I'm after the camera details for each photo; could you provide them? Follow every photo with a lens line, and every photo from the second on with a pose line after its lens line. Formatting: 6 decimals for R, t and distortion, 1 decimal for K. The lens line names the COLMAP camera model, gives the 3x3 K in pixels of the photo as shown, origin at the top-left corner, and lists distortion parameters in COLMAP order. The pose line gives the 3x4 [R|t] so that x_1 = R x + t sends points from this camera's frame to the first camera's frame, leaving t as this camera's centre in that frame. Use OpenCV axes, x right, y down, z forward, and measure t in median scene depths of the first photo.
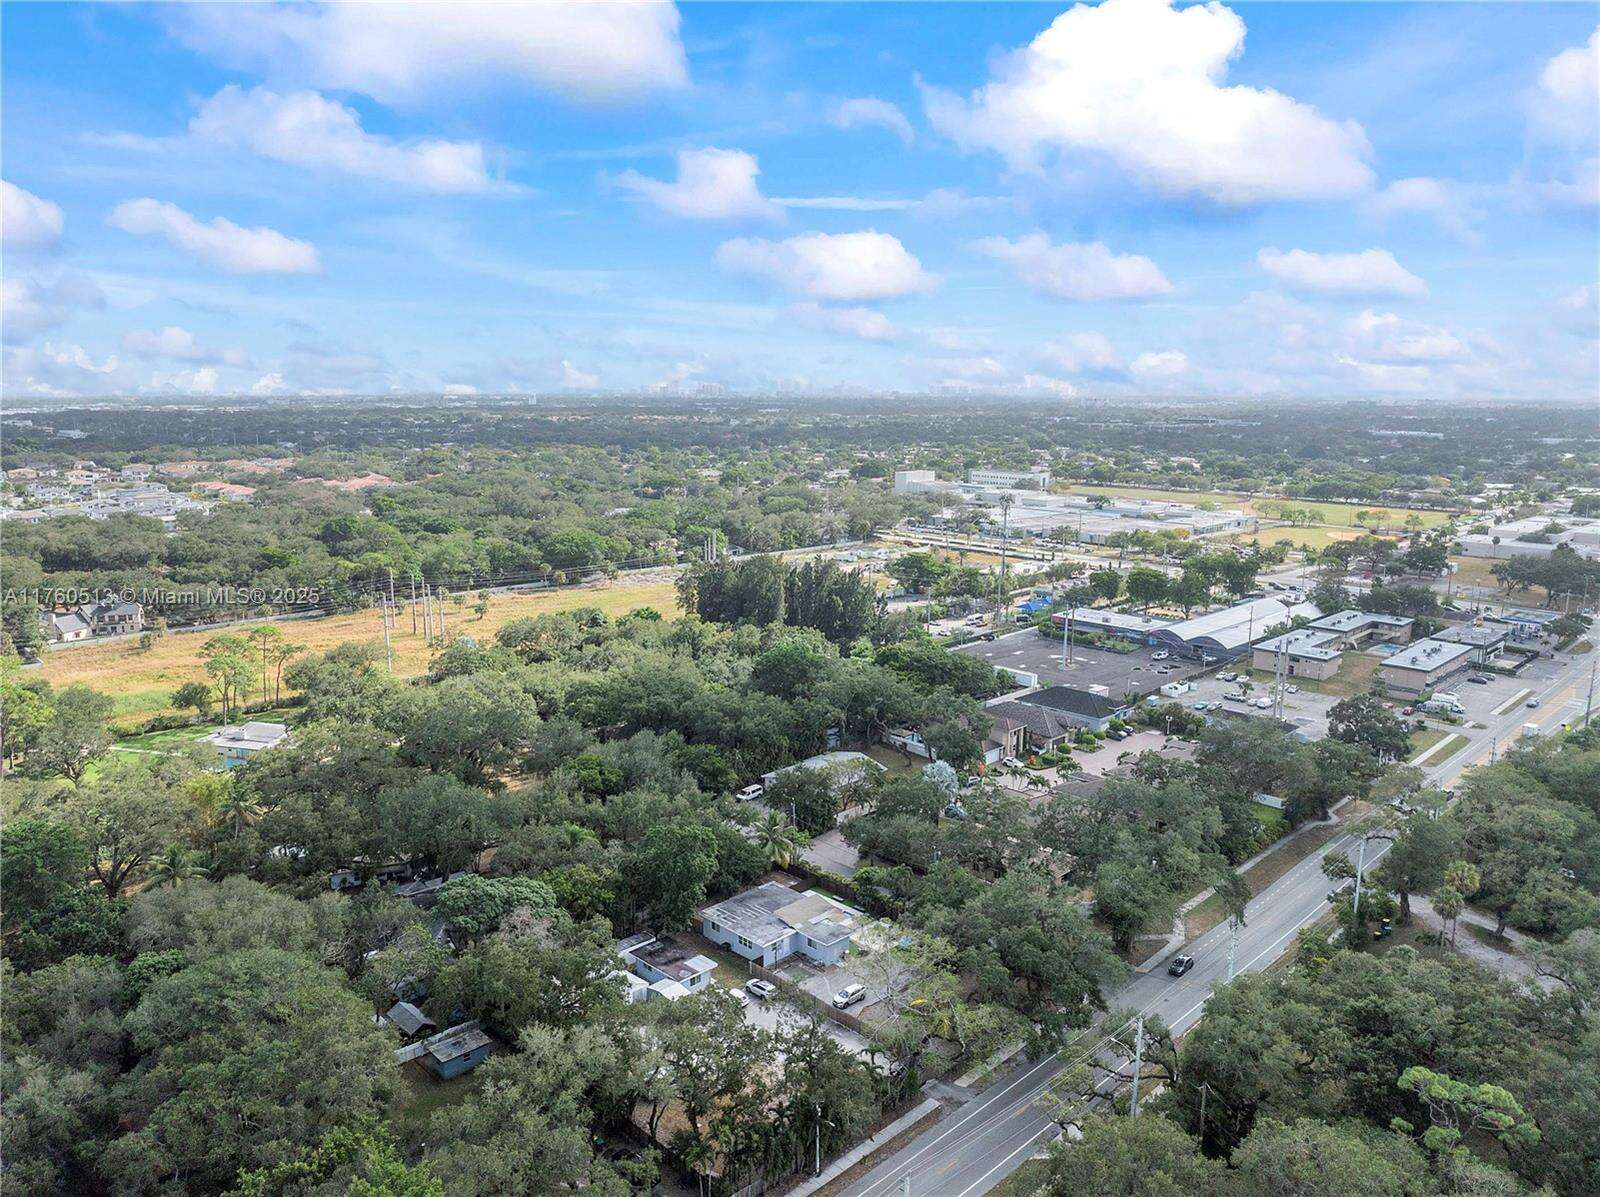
lens RADIAL K [[1147.6, 0, 800.0], [0, 1147.6, 598.5], [0, 0, 1]] dist [-0.037429, -0.001948]
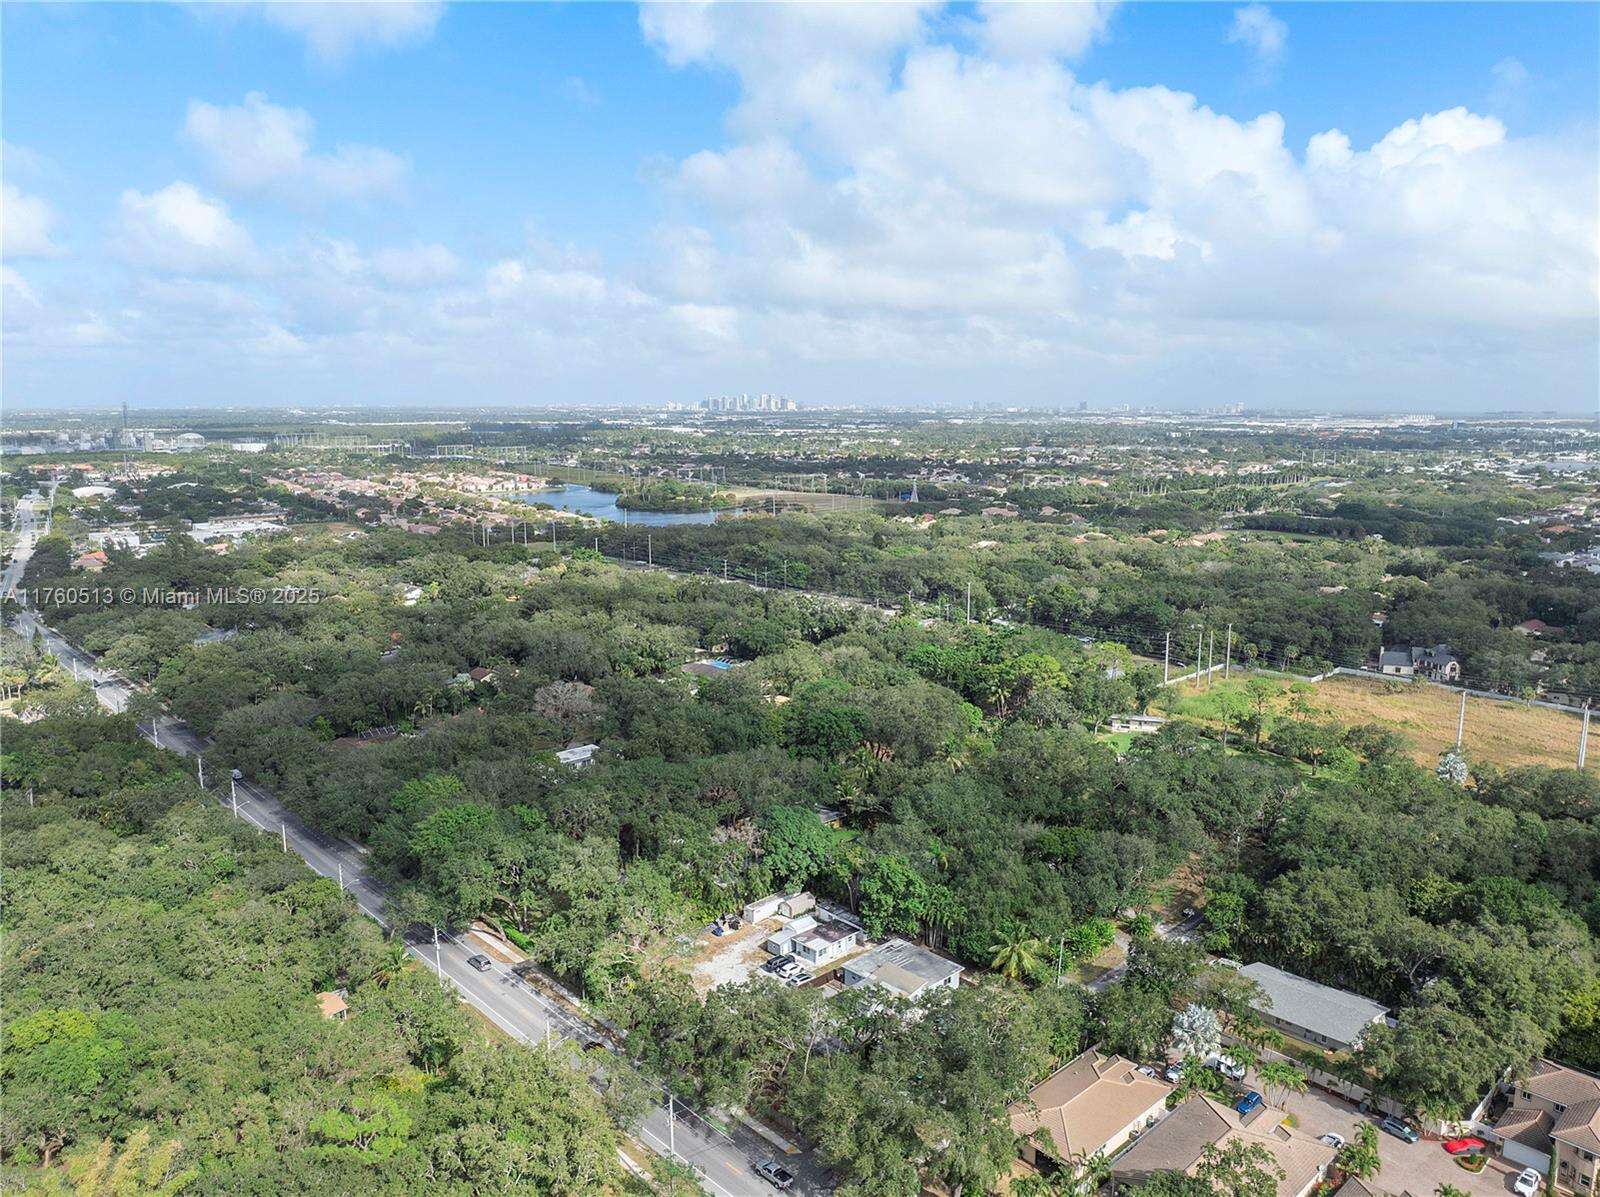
lens RADIAL K [[1144.2, 0, 800.0], [0, 1144.2, 598.5], [0, 0, 1]] dist [-0.003133, -0.094201]
pose [[-0.021883, 0.169942, -0.985211, 0.699335], [-0.185670, 0.967613, 0.171031, -0.173507], [0.982368, 0.186667, 0.010378, 0.547876]]
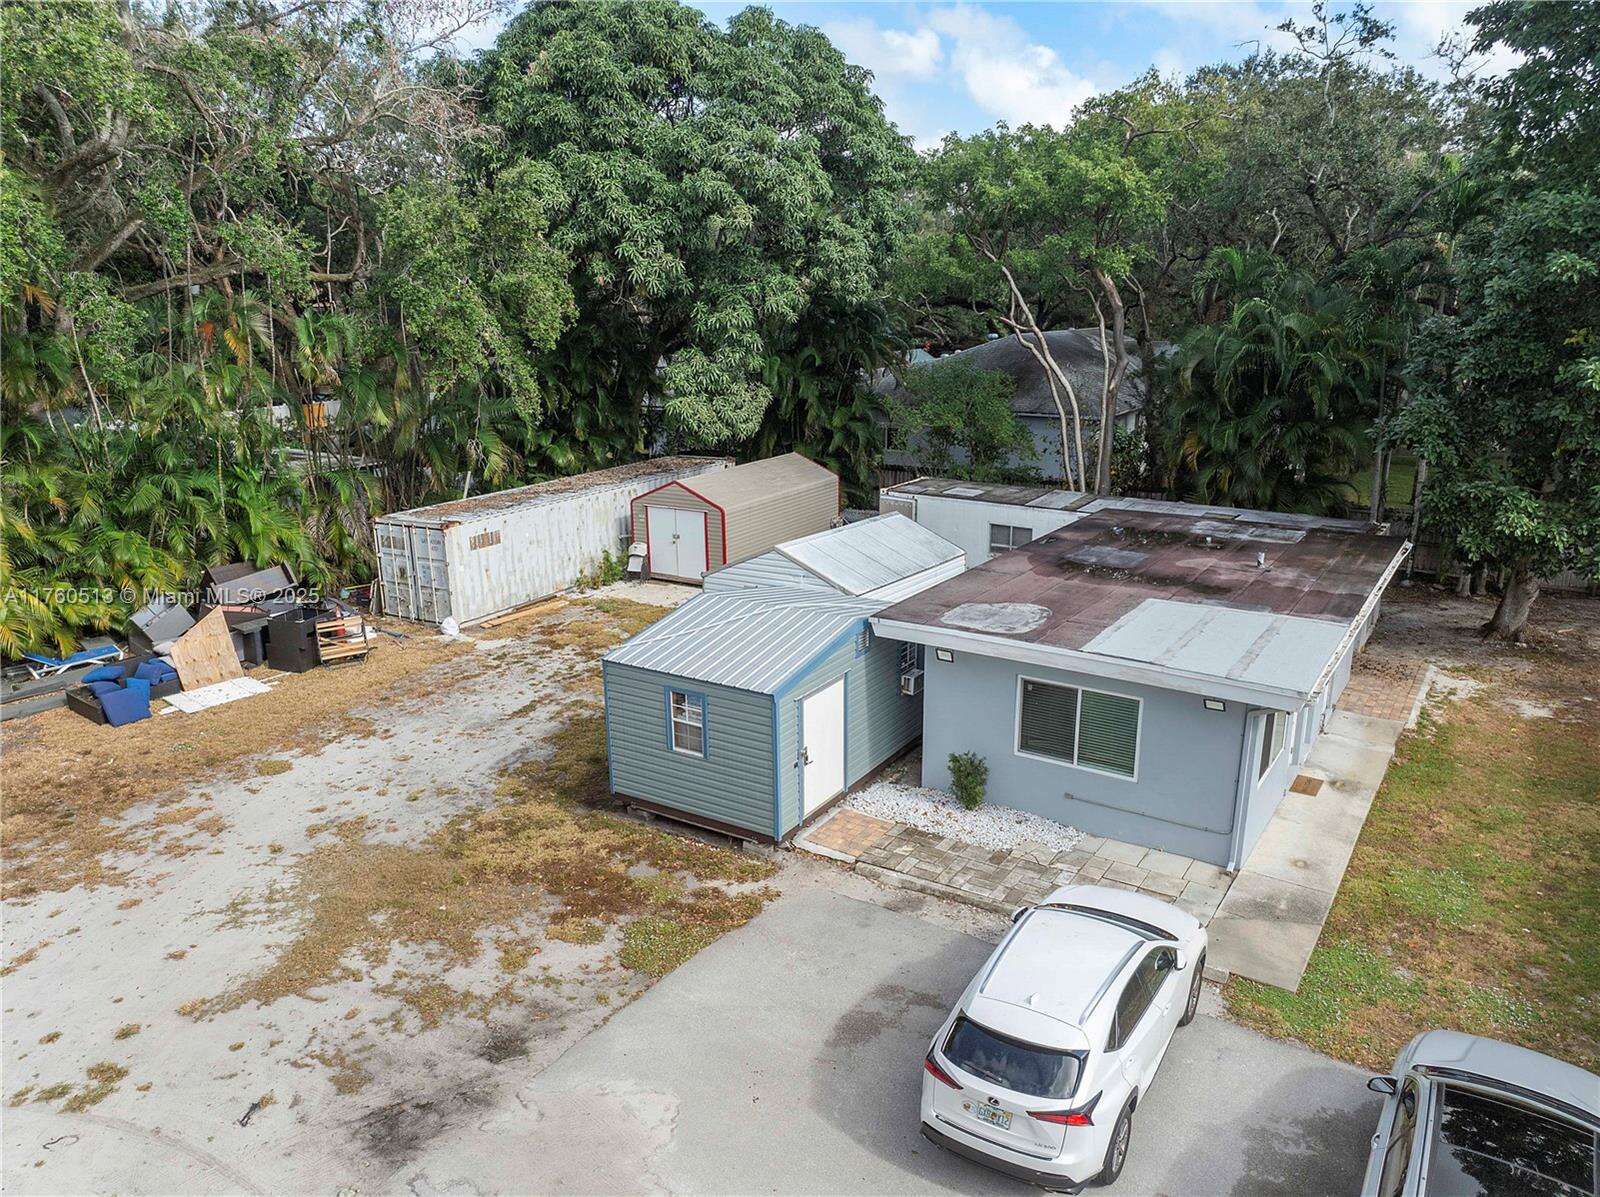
lens RADIAL K [[1147.6, 0, 800.0], [0, 1147.6, 598.5], [0, 0, 1]] dist [-0.037429, -0.001948]
pose [[0.210544, 0.248451, -0.945486, 0.014316], [-0.170439, 0.961682, 0.214753, 0.180235], [0.962612, 0.115933, 0.244822, 0.572715]]
